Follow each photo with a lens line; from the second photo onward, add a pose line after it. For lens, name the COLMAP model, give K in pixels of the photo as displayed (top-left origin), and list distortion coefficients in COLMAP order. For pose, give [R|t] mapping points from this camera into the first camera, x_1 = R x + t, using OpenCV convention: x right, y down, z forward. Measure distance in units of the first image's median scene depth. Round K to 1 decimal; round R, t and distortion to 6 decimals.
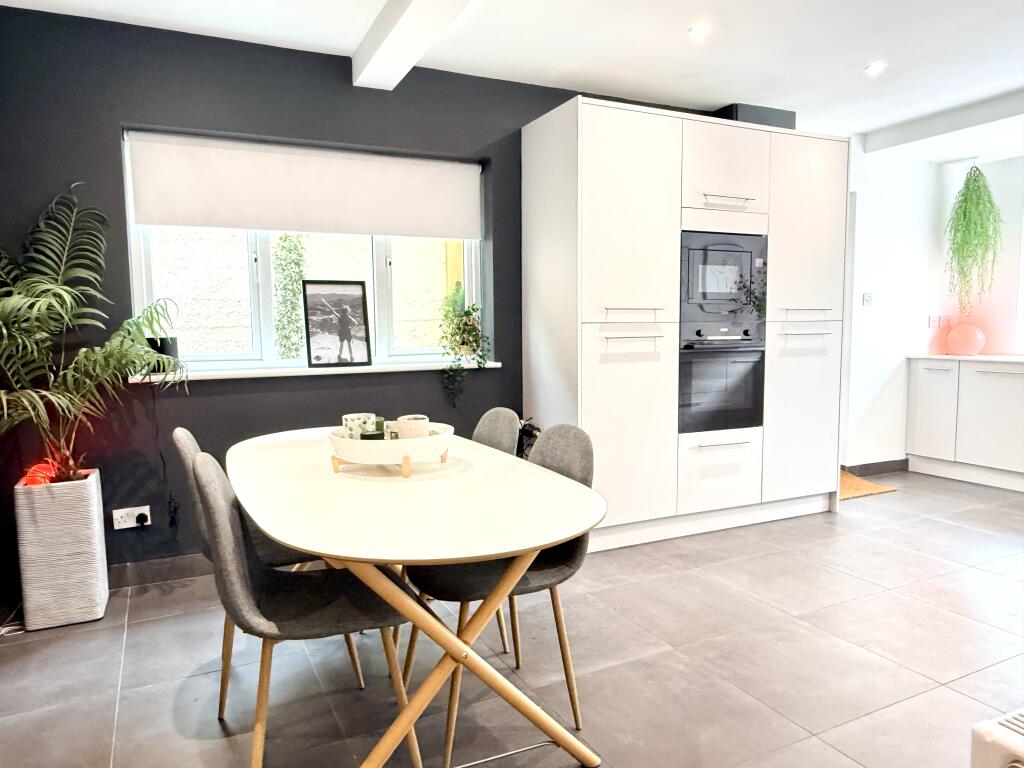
lens RADIAL K [[693.2, 0, 510.9], [0, 693.2, 388.1], [0, 0, 1]] dist [0.000748, -0.000277]
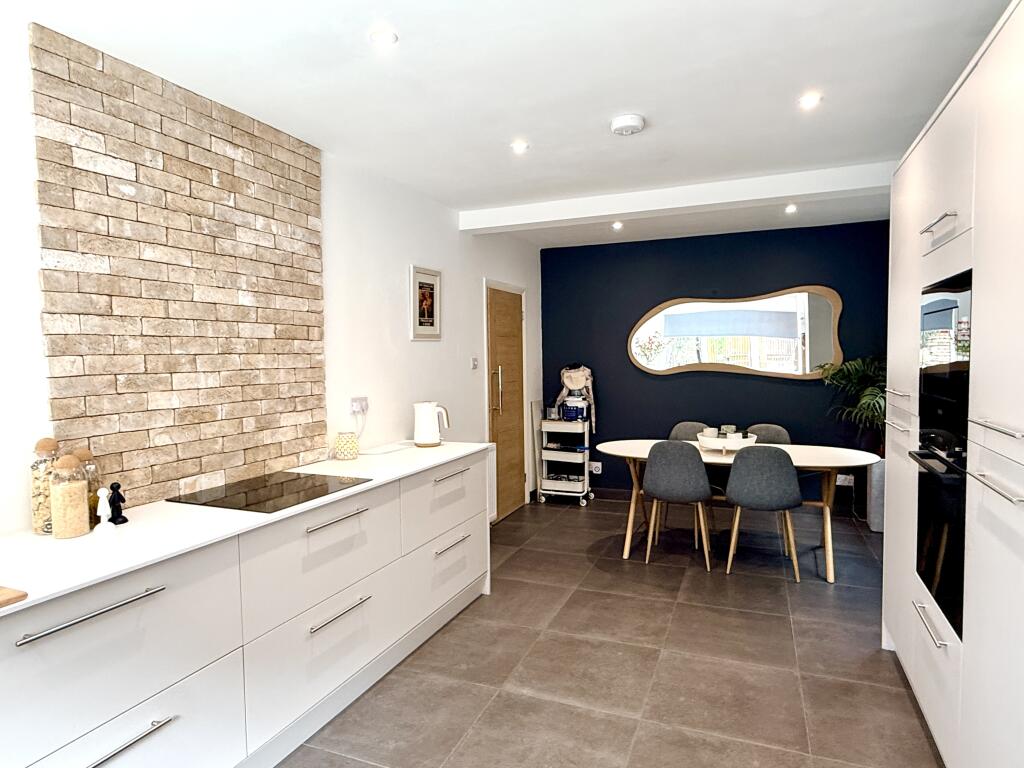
lens RADIAL K [[612.3, 0, 504.5], [0, 612.3, 382.2], [0, 0, 1]] dist [0.003072, 0.000840]
pose [[-0.755326, 0.053098, -0.653195, 0.962115], [-0.037209, 0.991630, 0.123636, -0.190211], [0.654292, 0.117690, -0.747028, 1.168399]]
